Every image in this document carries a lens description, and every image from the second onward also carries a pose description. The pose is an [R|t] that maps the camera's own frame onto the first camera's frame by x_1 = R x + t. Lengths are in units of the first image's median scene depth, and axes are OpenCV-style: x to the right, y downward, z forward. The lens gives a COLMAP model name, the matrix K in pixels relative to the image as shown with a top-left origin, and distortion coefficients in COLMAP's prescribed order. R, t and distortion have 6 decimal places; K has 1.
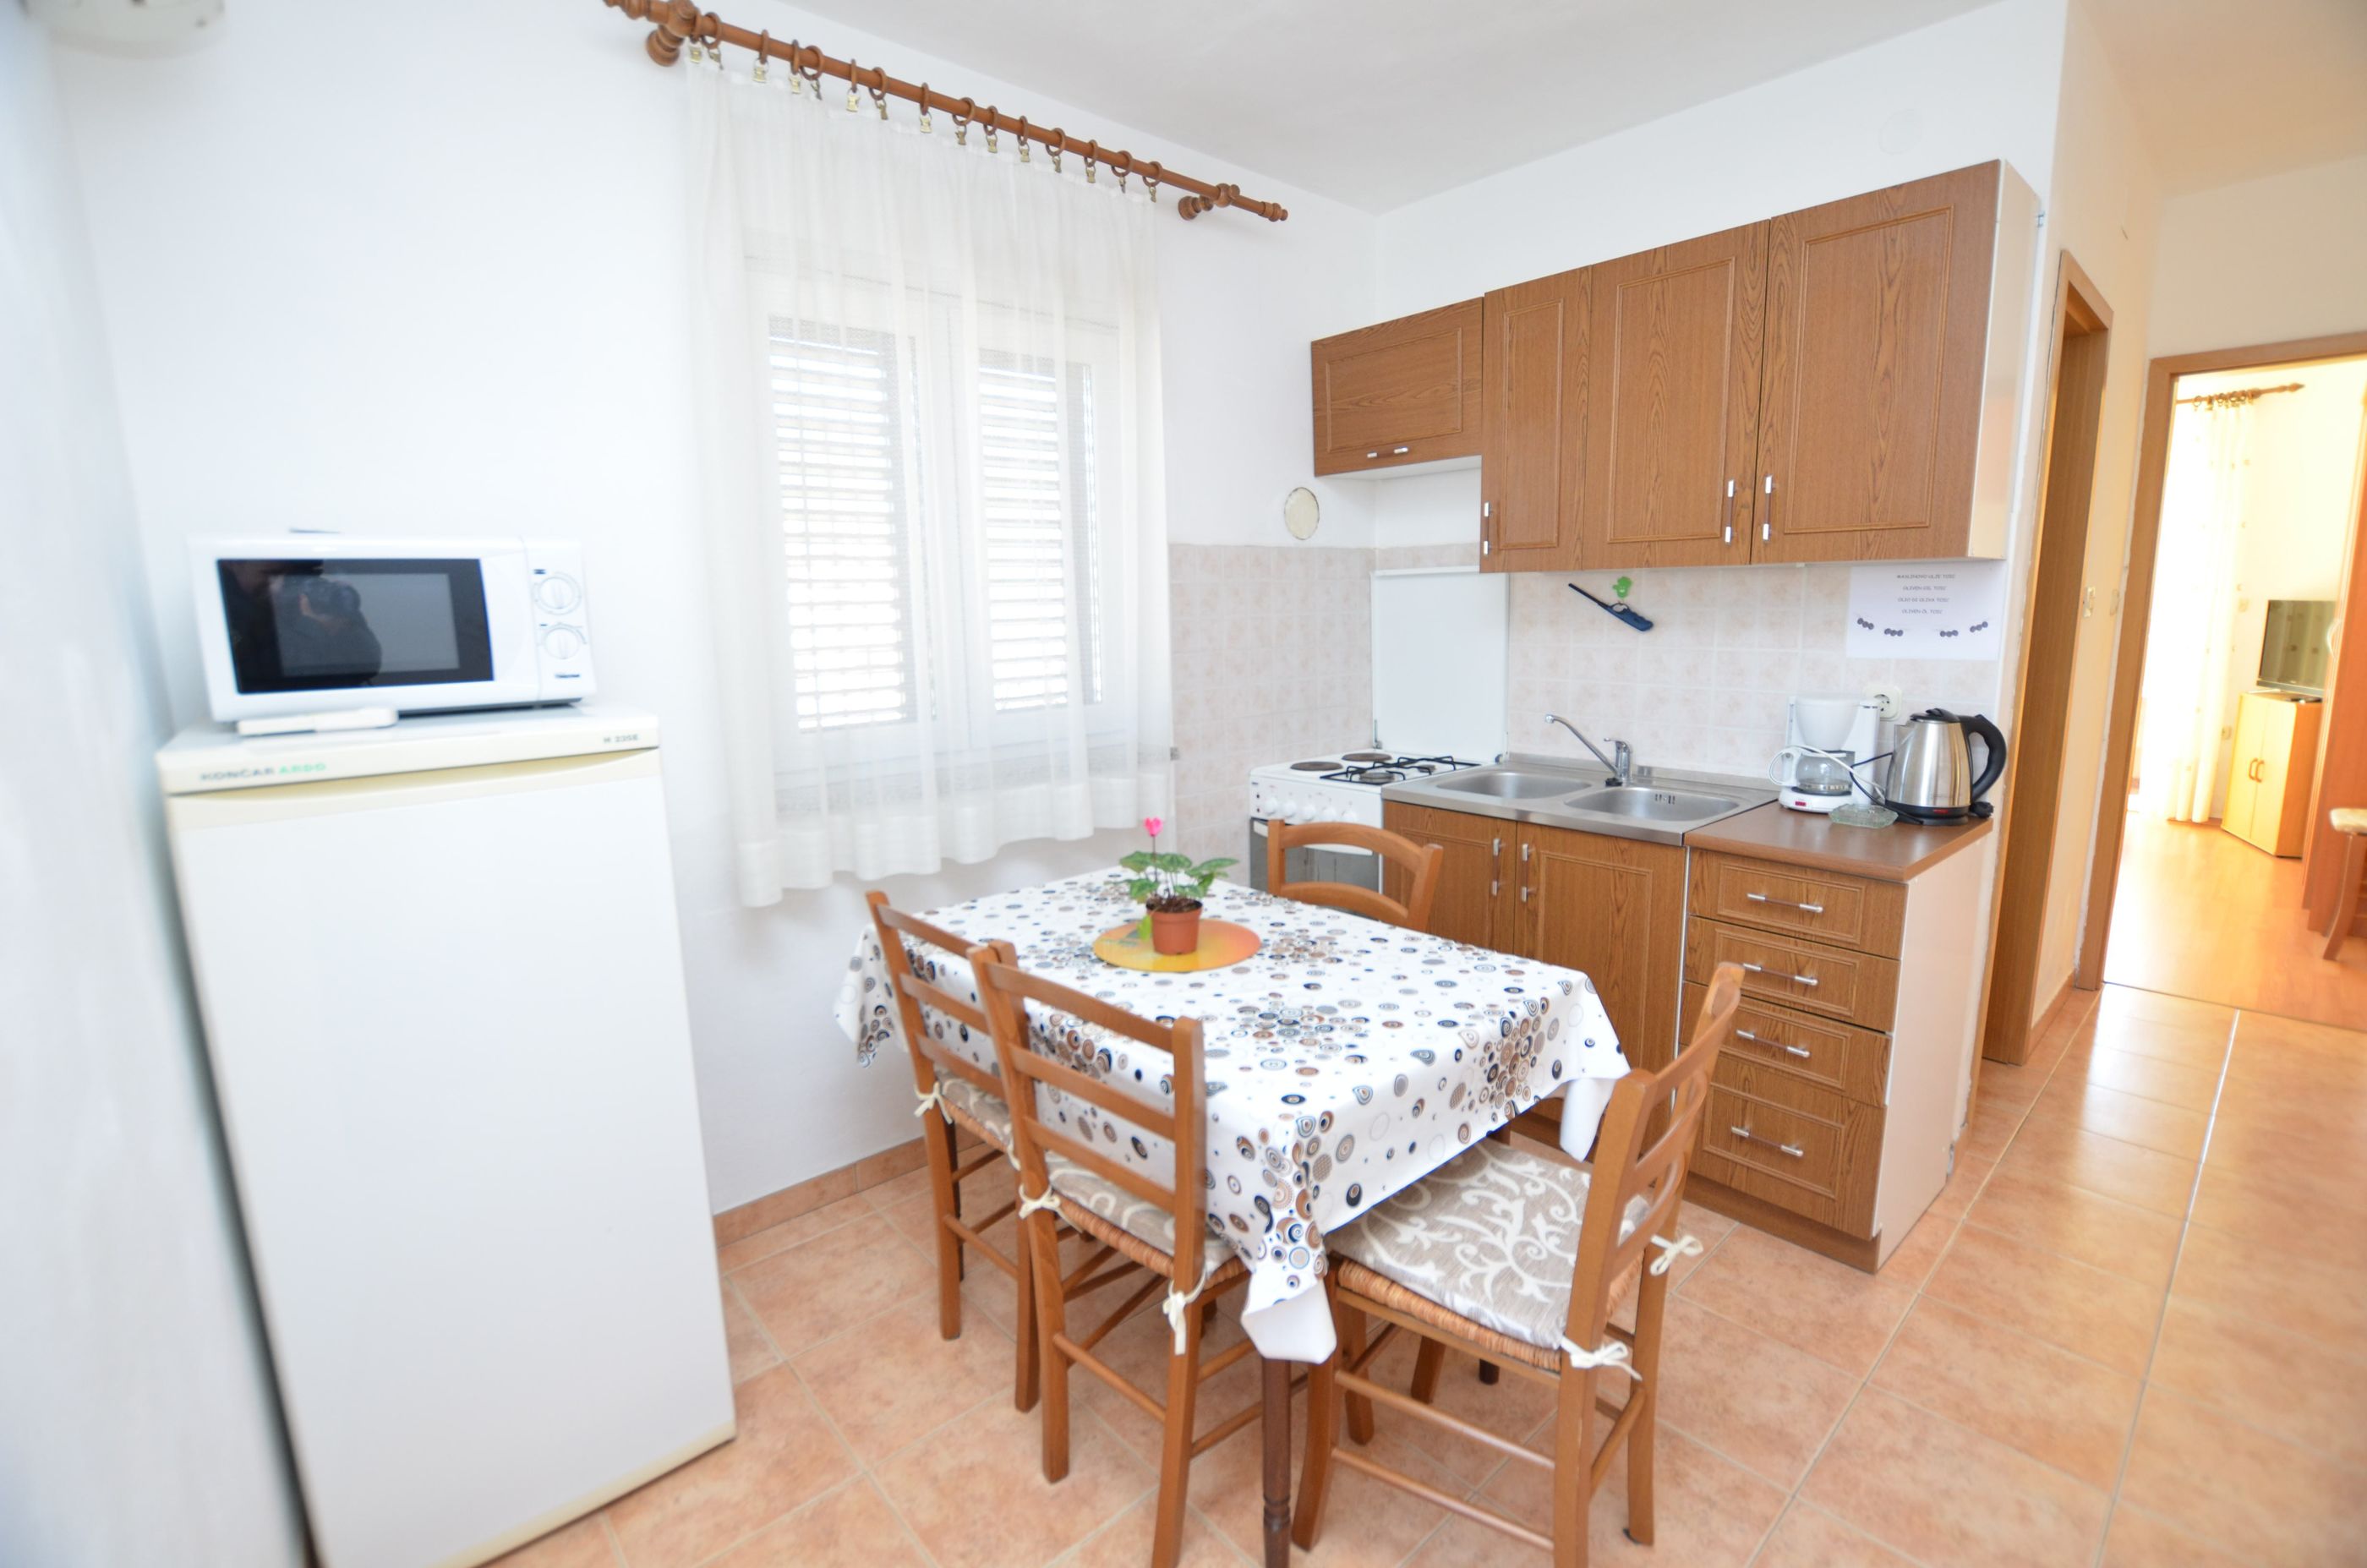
lens RADIAL K [[1038.6, 0, 1188.9], [0, 1038.6, 774.7], [0, 0, 1]] dist [-0.028006, 0.000837]
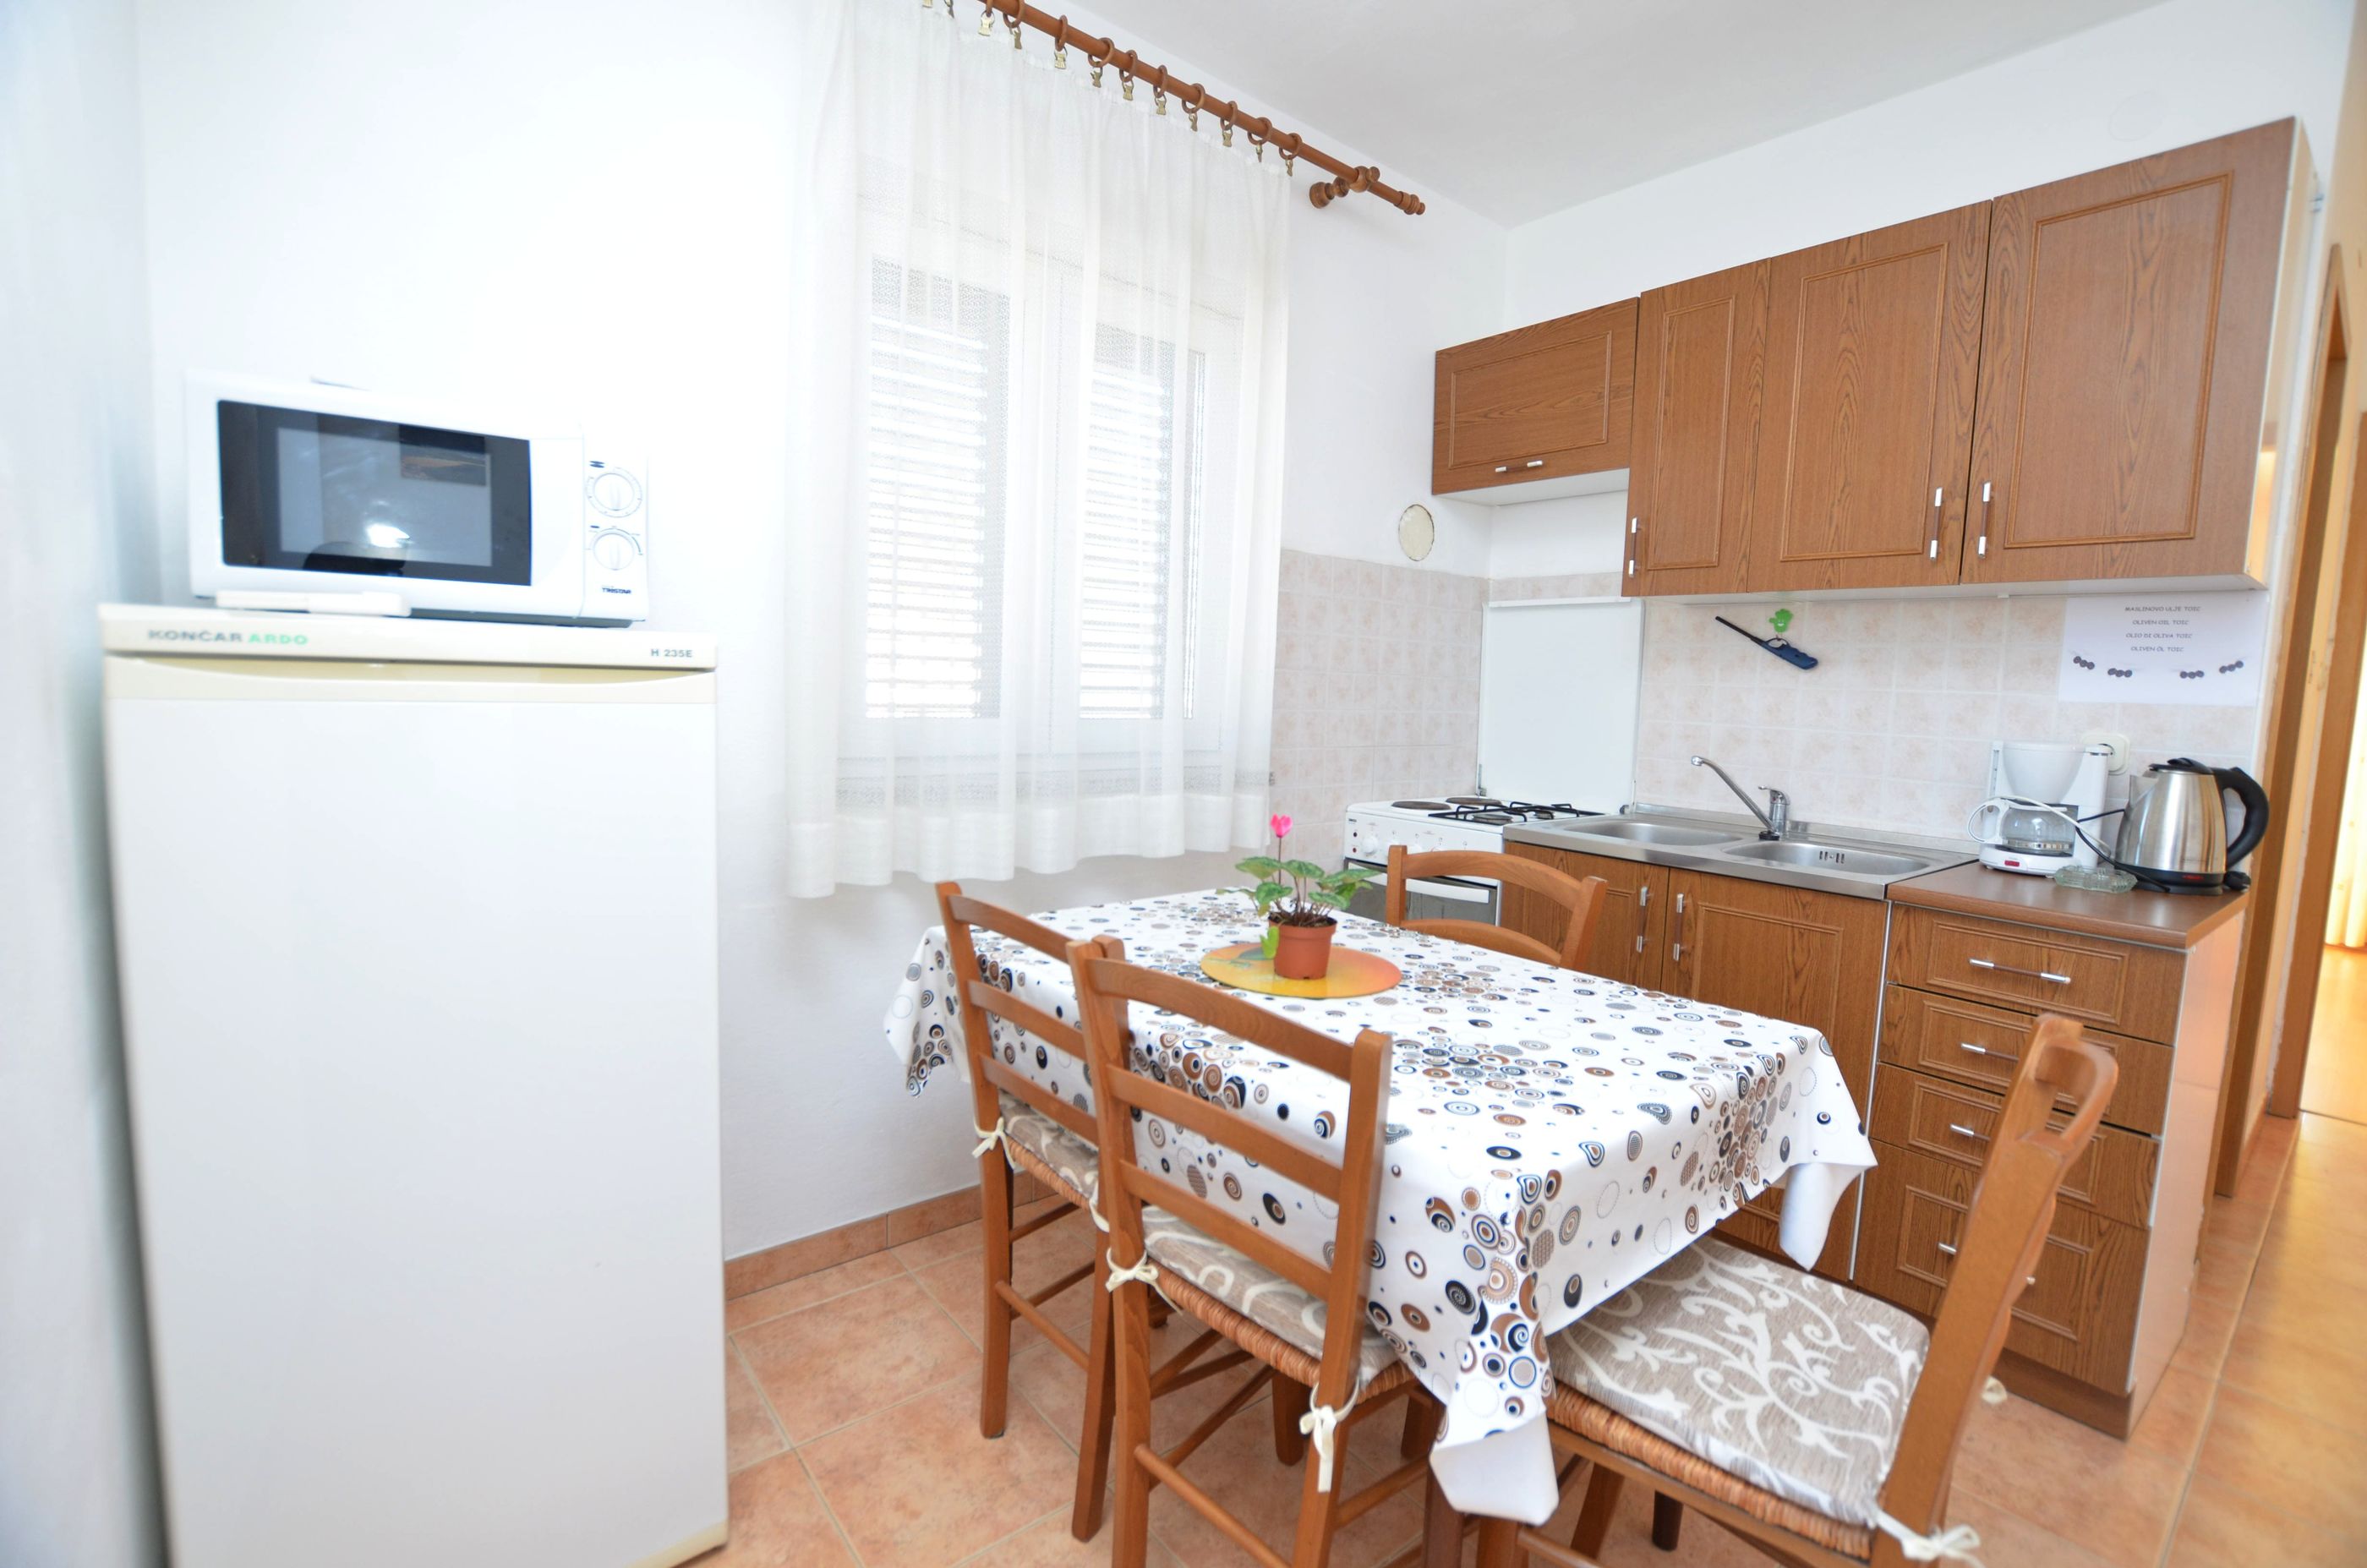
lens RADIAL K [[1038.6, 0, 1188.9], [0, 1038.6, 774.7], [0, 0, 1]] dist [-0.028006, 0.000837]
pose [[0.997494, 0.059421, -0.038411, -0.071009], [-0.062116, 0.995376, -0.073263, 0.067919], [0.033880, 0.075465, 0.996573, 0.139991]]
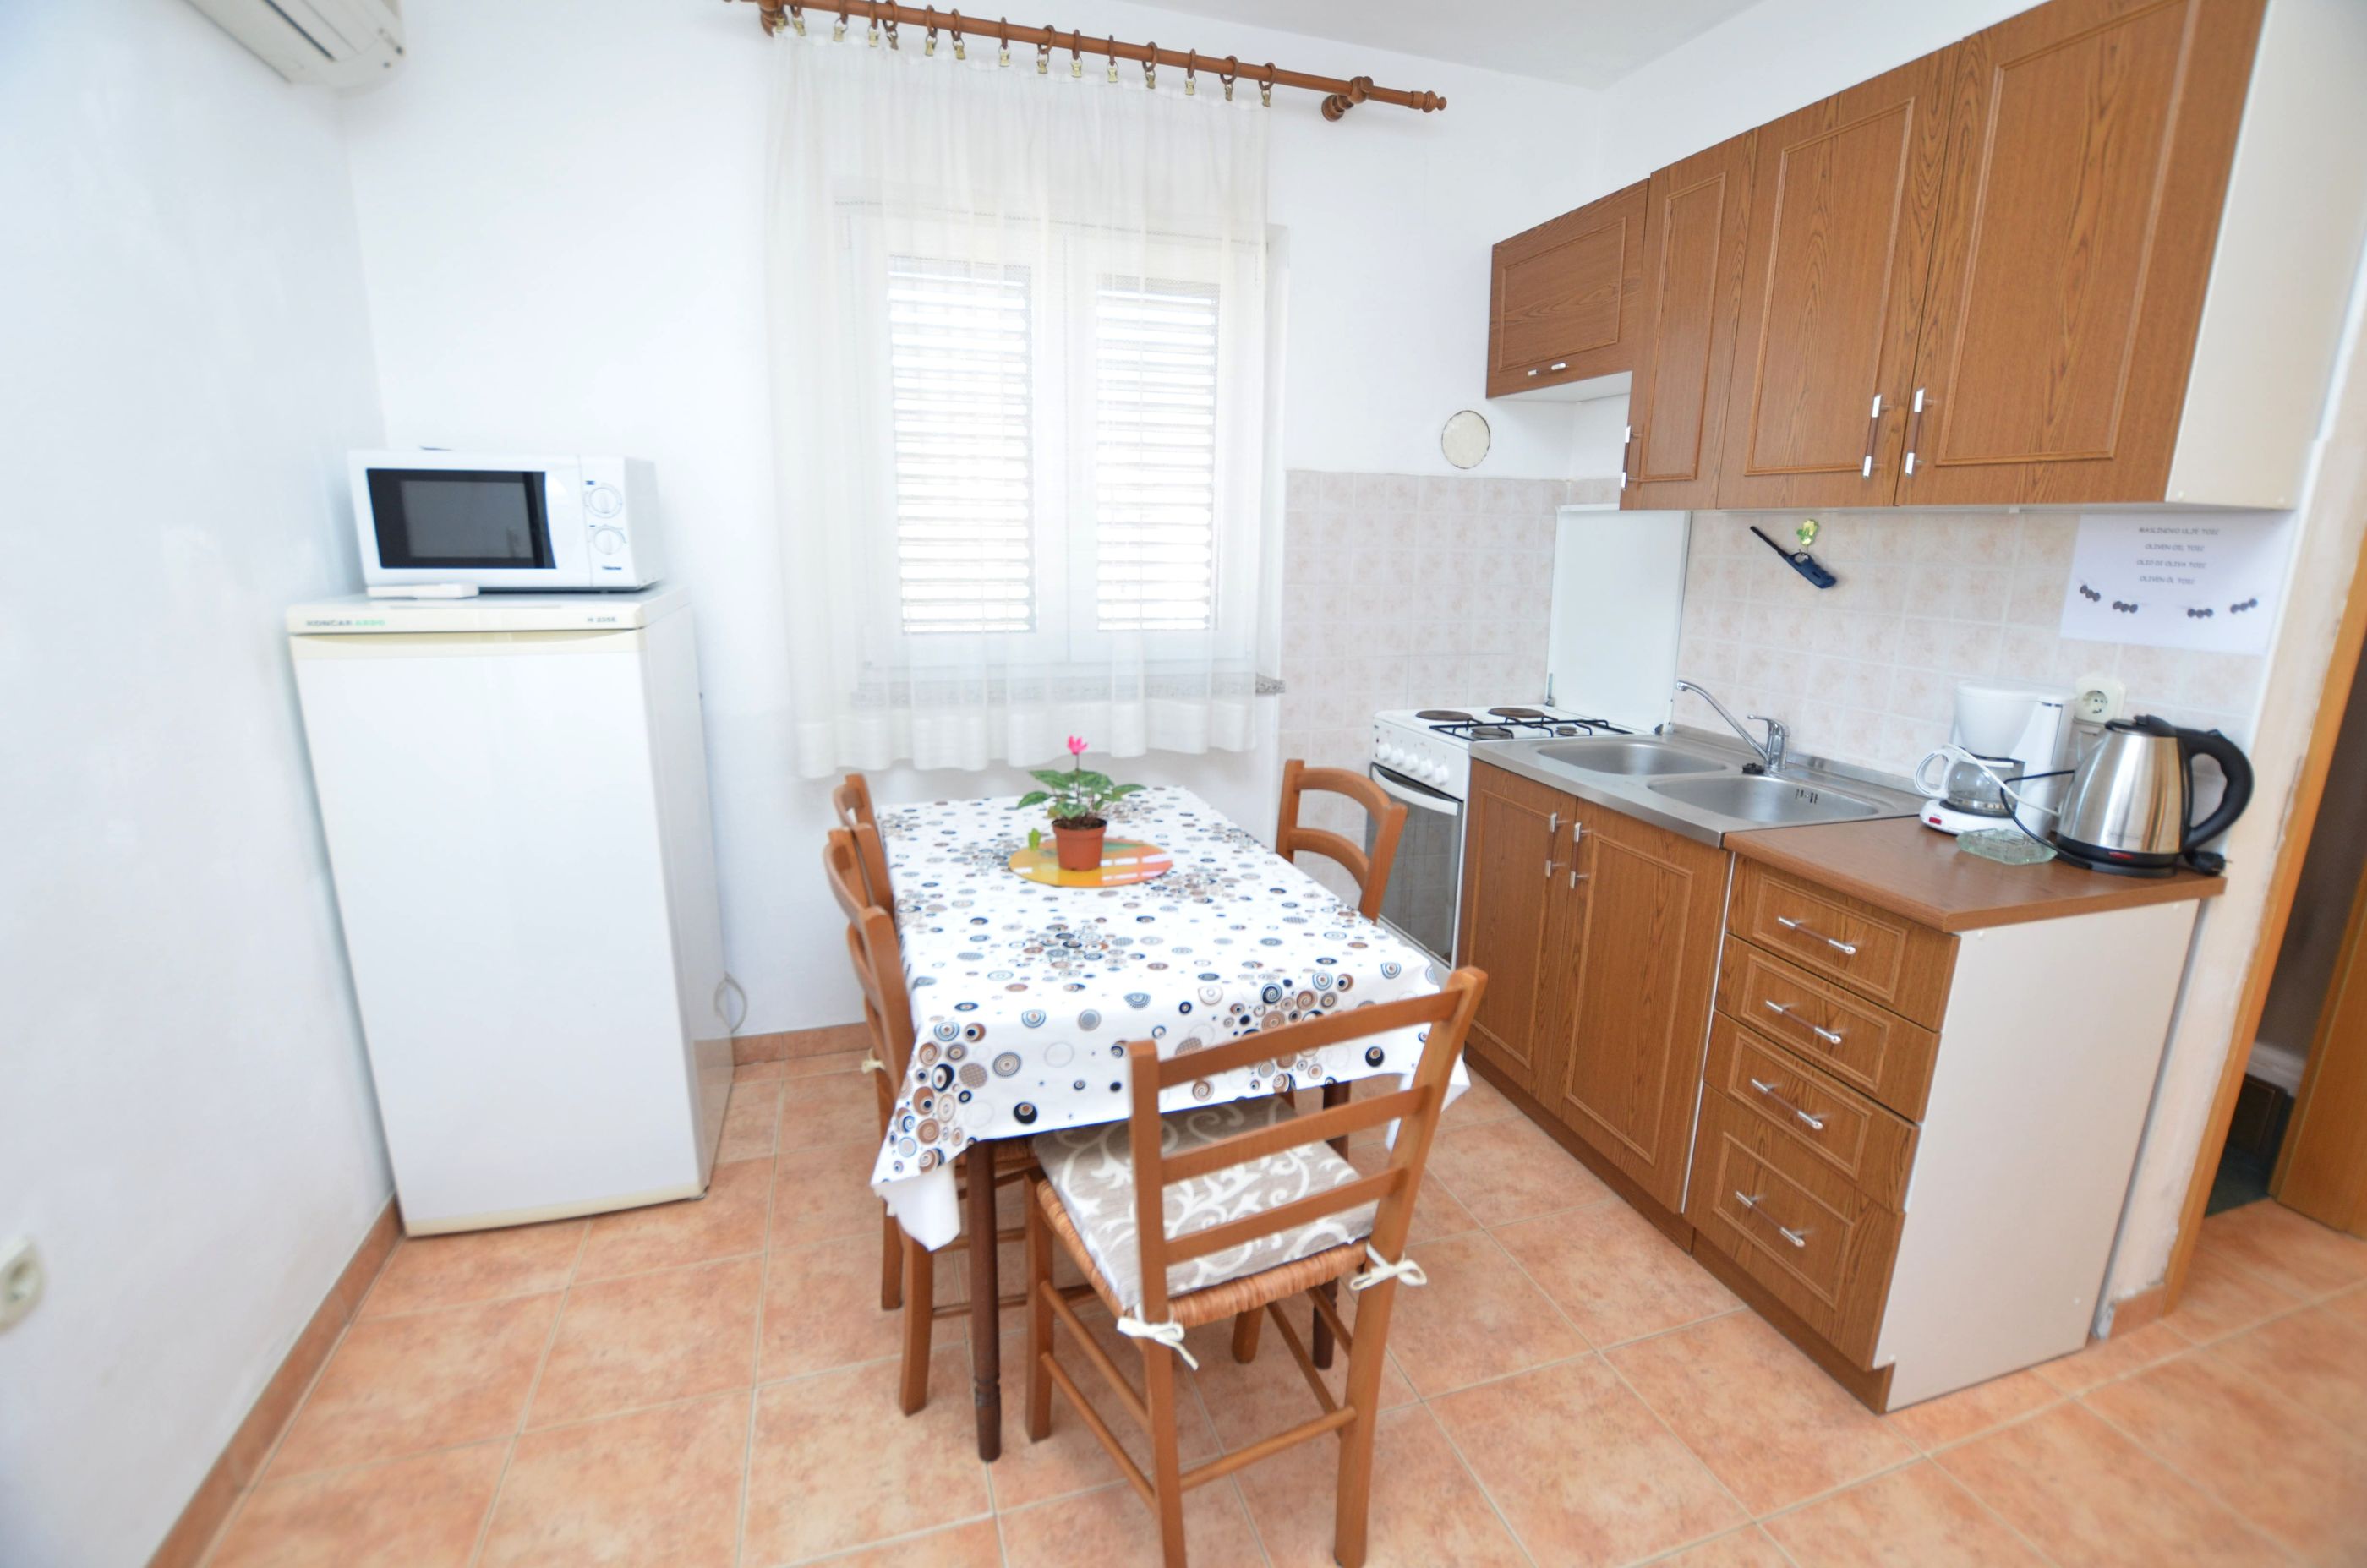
lens RADIAL K [[1038.6, 0, 1188.9], [0, 1038.6, 774.7], [0, 0, 1]] dist [-0.028006, 0.000837]
pose [[0.917742, 0.124098, -0.377291, 0.415837], [-0.099515, 0.991480, 0.084051, -0.017074], [0.384507, -0.039591, 0.922273, 0.083977]]
